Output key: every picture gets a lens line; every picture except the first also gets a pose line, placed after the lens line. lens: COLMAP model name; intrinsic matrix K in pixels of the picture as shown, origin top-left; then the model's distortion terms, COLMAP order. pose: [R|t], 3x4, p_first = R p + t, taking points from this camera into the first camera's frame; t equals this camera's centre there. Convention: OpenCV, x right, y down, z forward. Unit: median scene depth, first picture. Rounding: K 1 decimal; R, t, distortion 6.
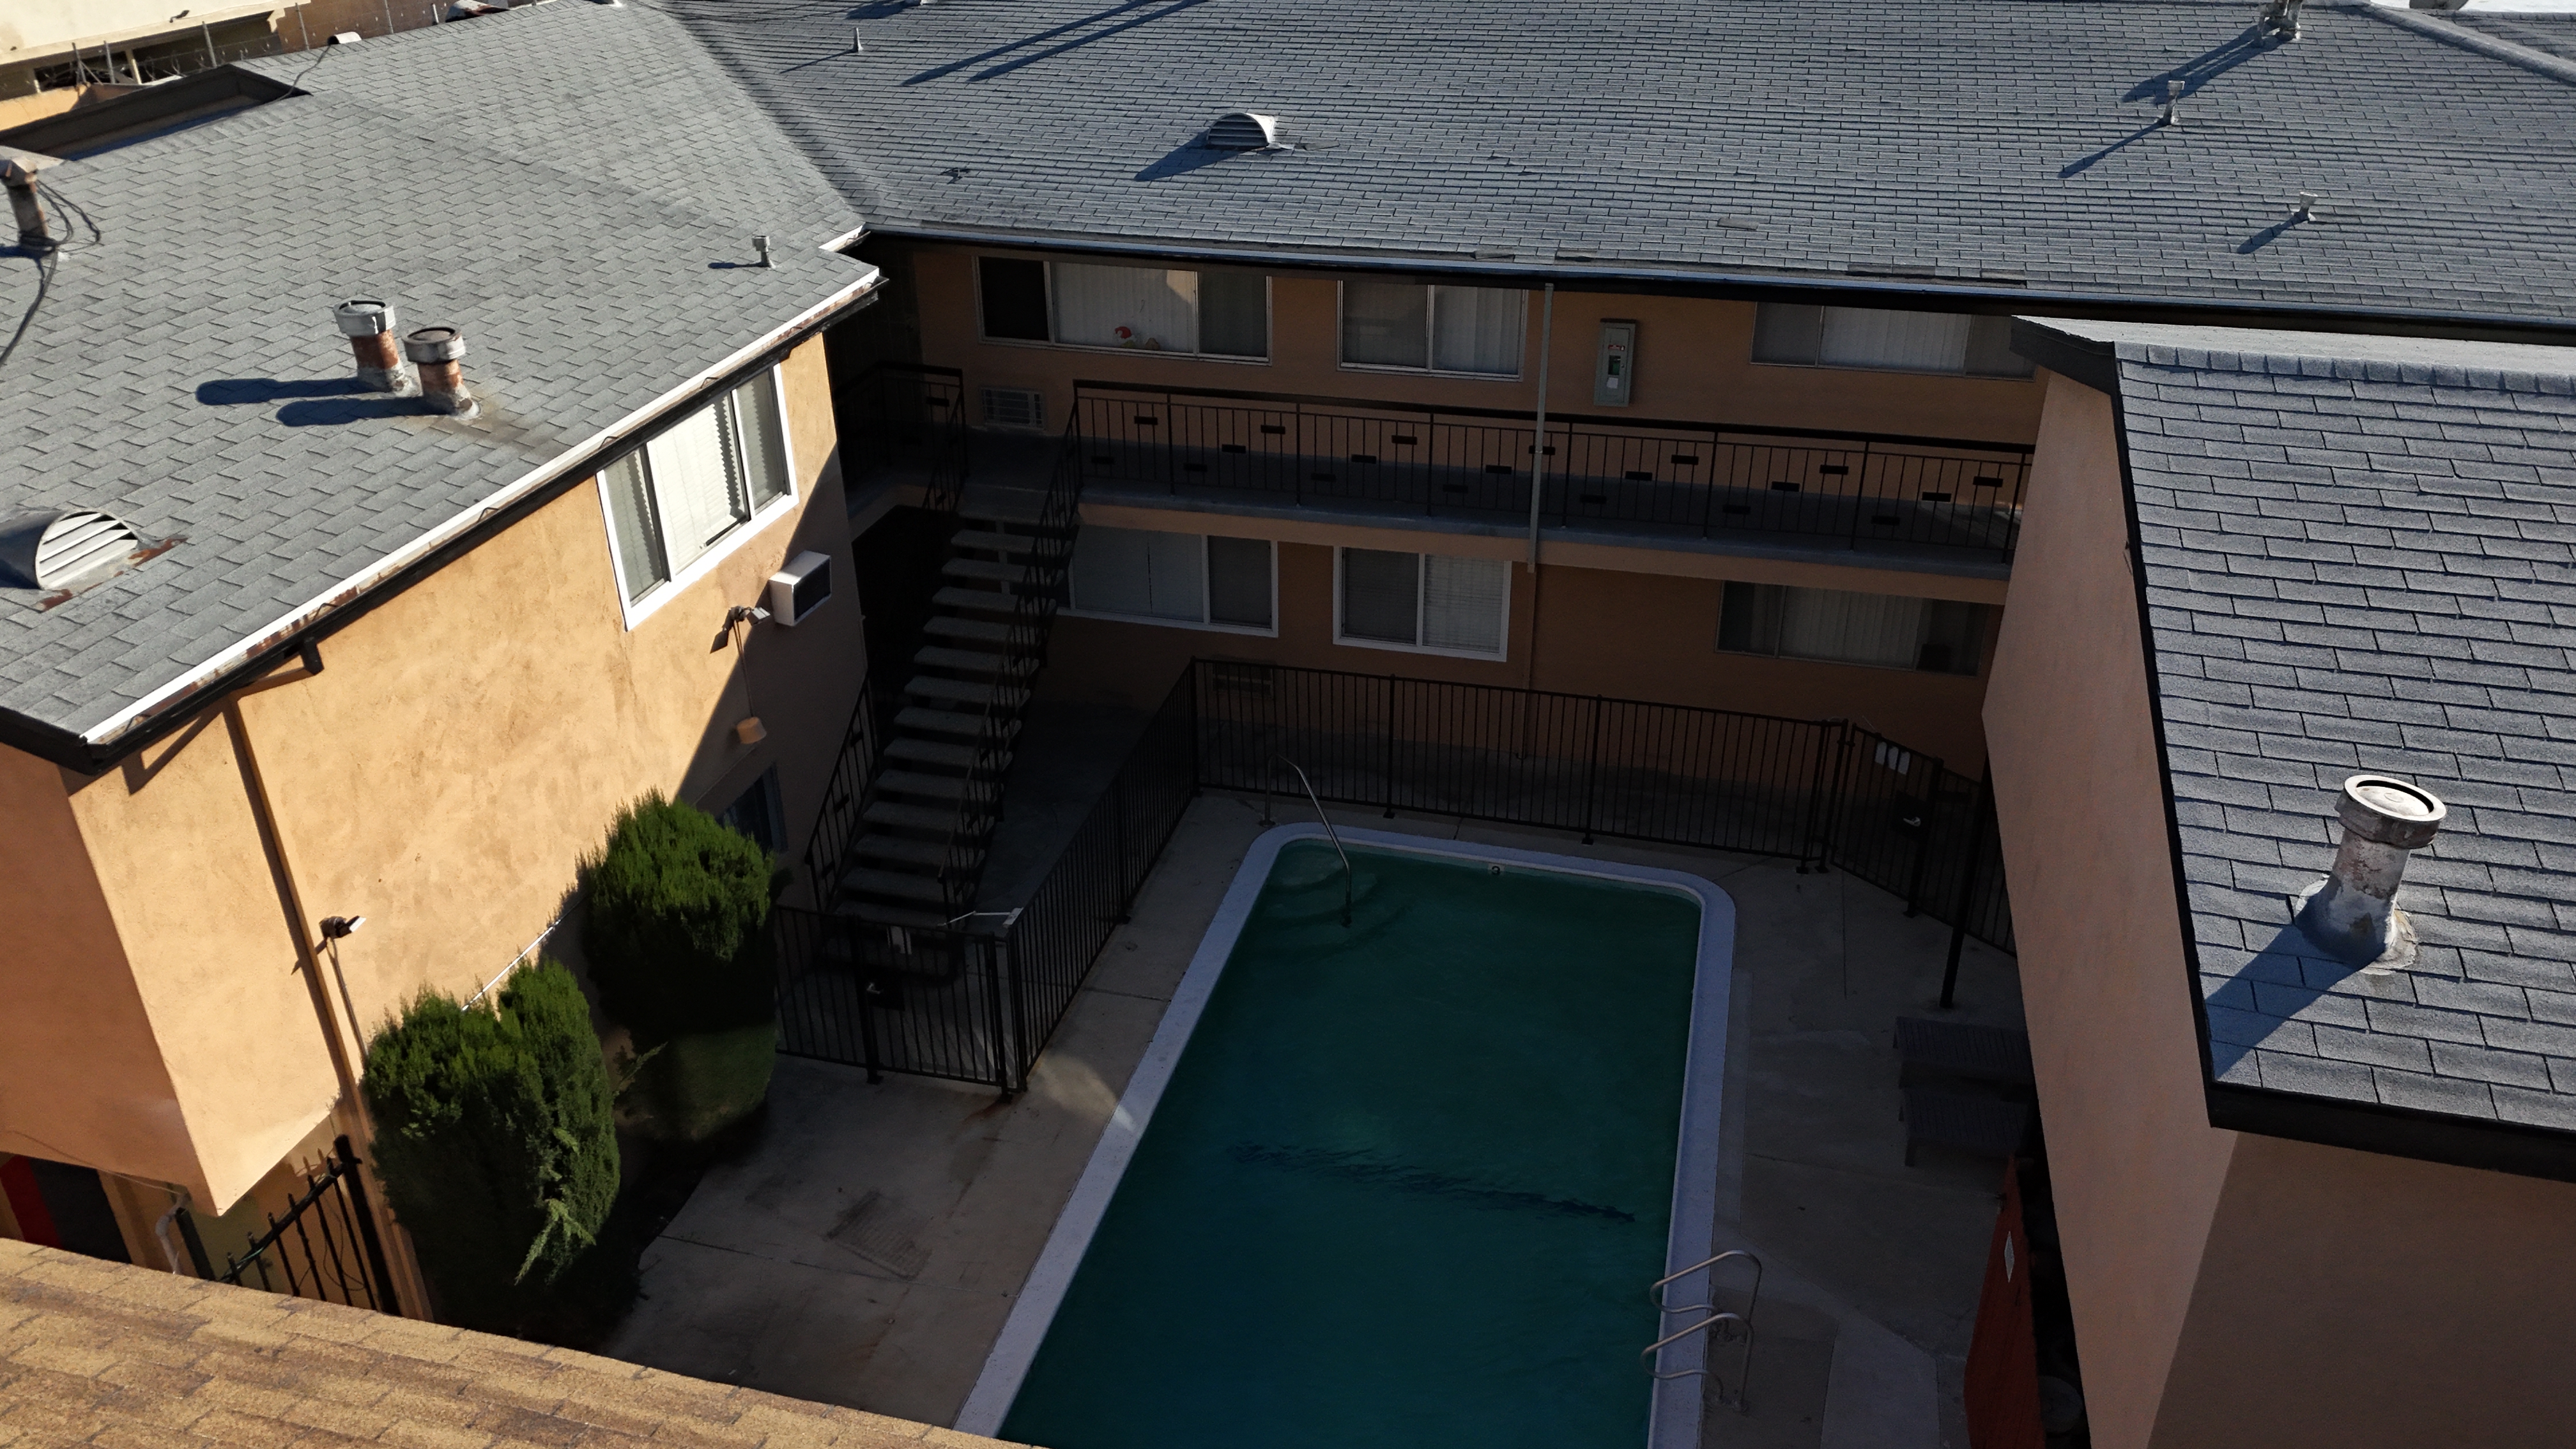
lens RADIAL K [[1888.8, 0, 1288.0], [0, 1888.8, 724.5], [0, 0, 1]] dist [0.085913, -0.090510]
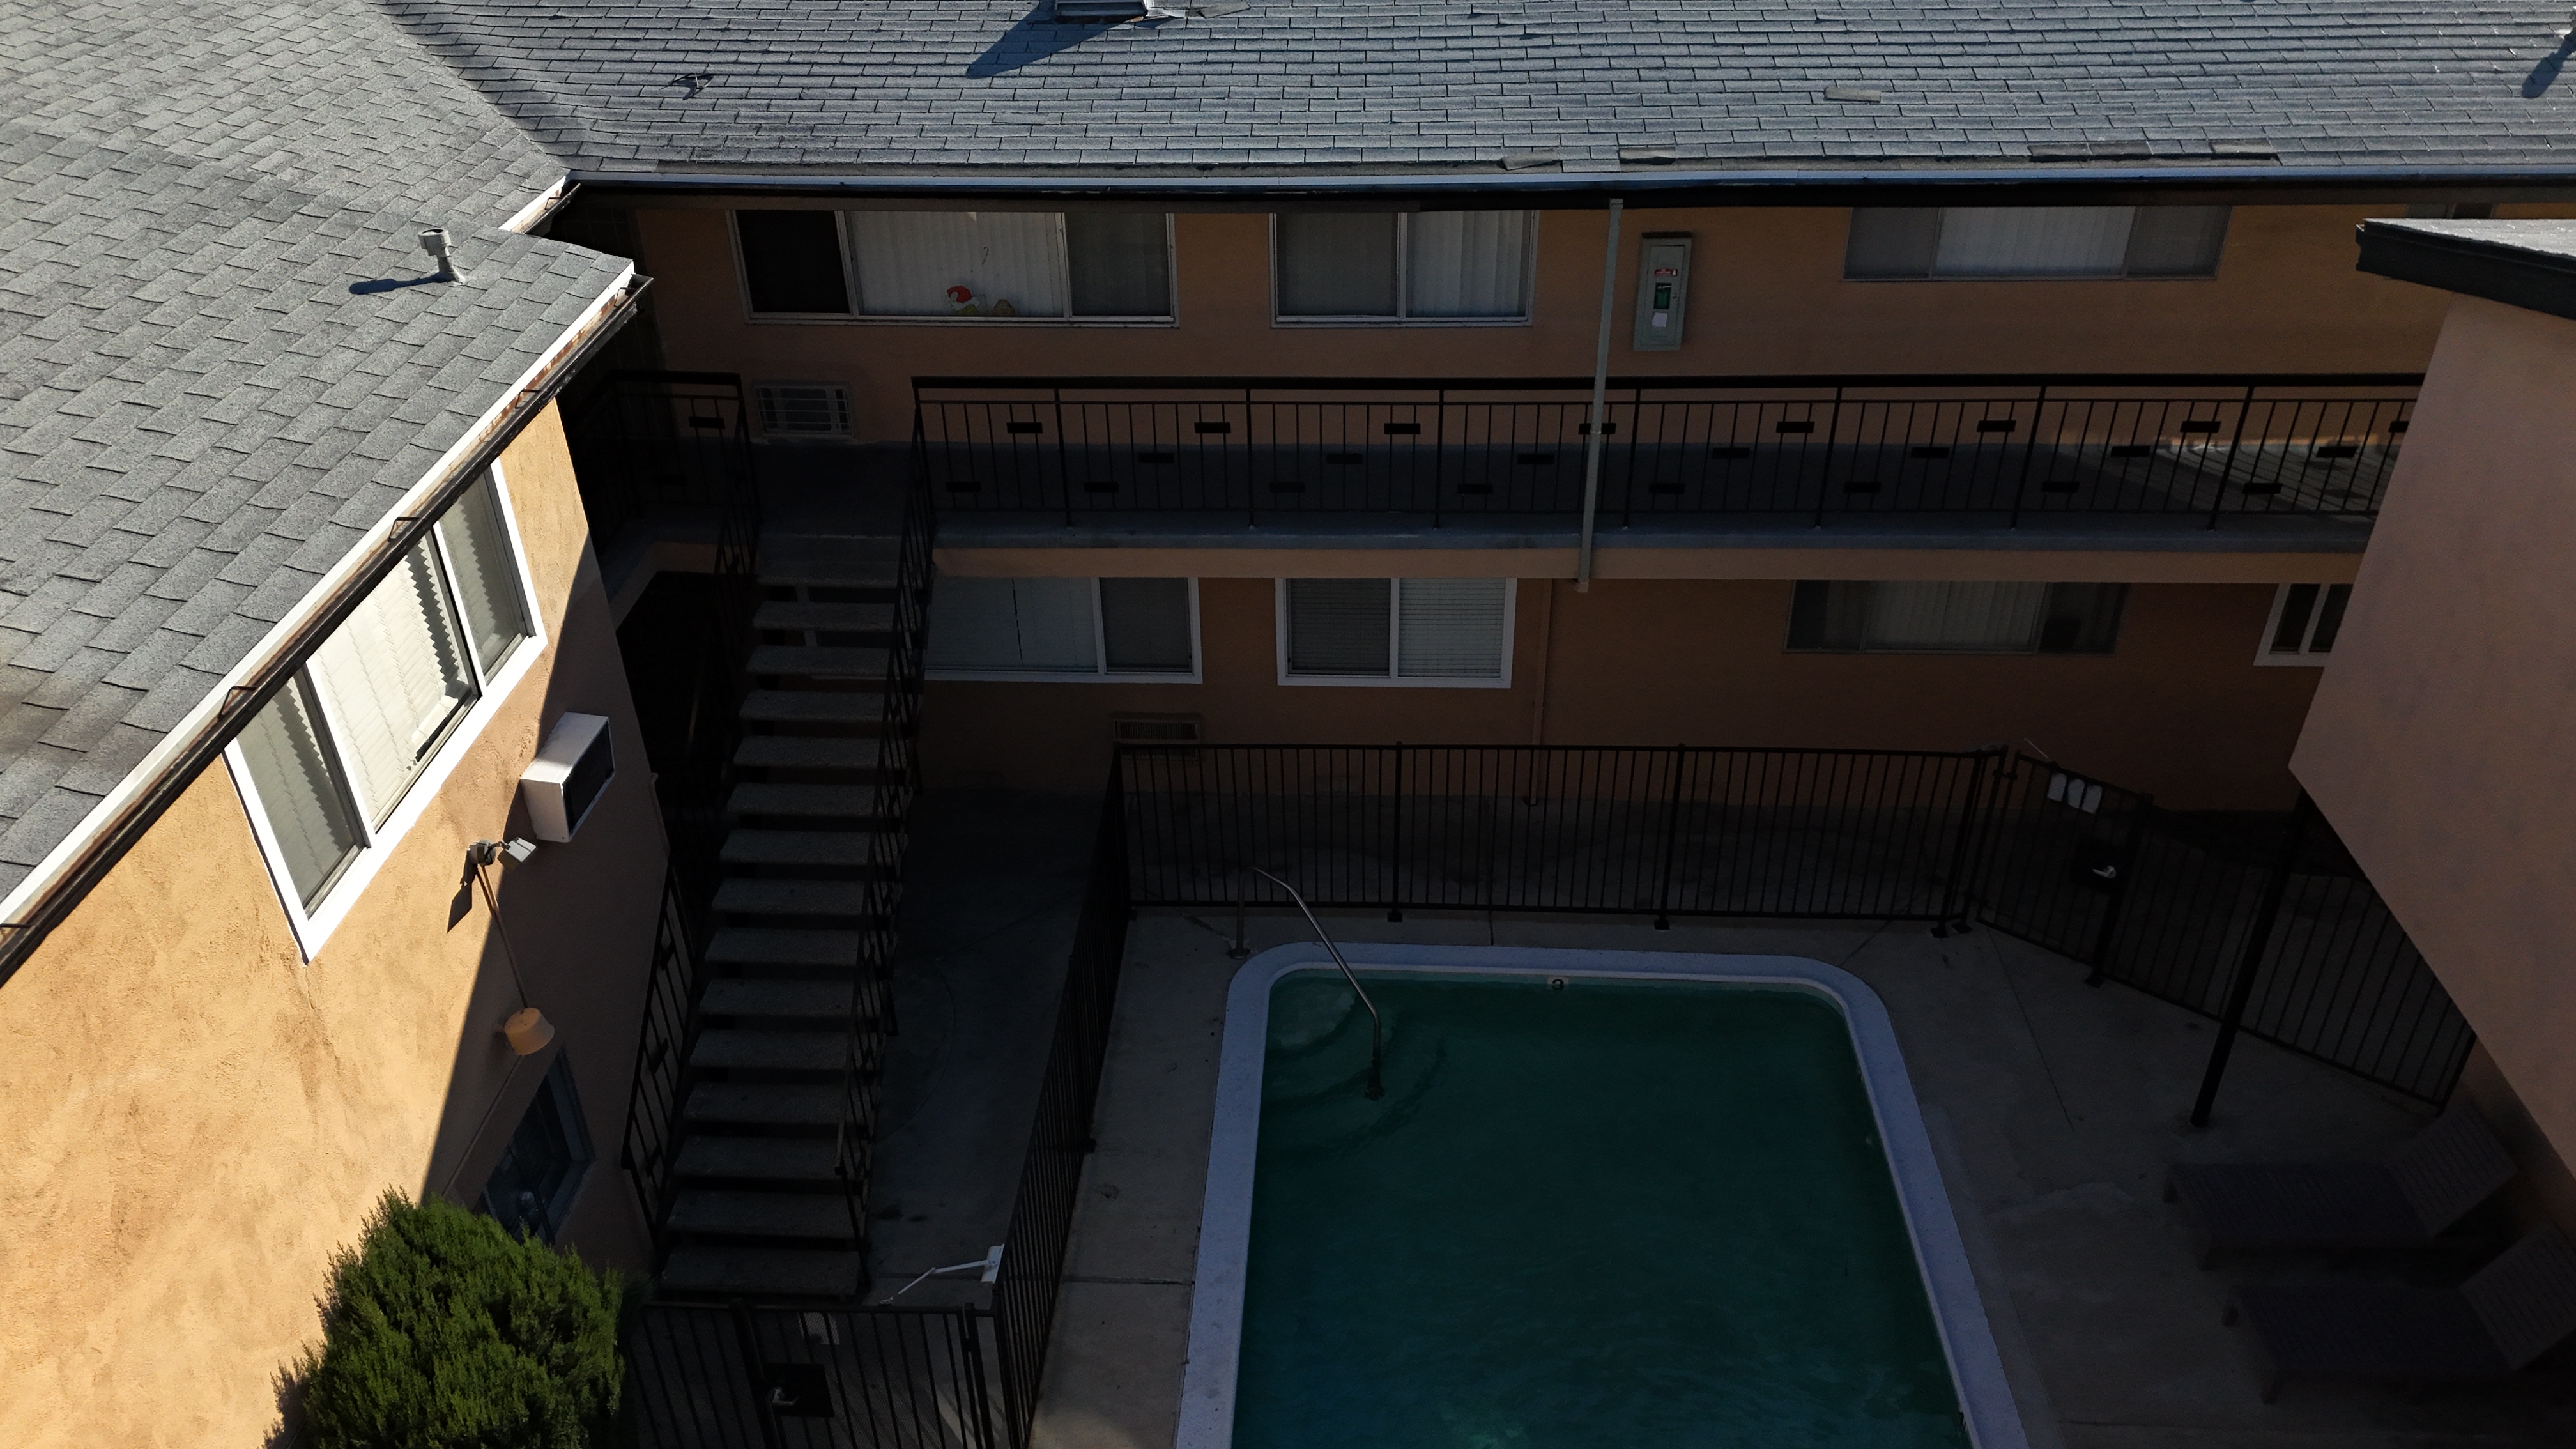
lens RADIAL K [[1882.1, 0, 1283.7], [0, 1882.1, 718.7], [0, 0, 1]] dist [0.069274, -0.059108]
pose [[0.979496, -0.117619, 0.163566, -0.120682], [0.103467, 0.990319, 0.092533, -0.121734], [-0.172866, -0.073712, 0.982183, 0.326476]]
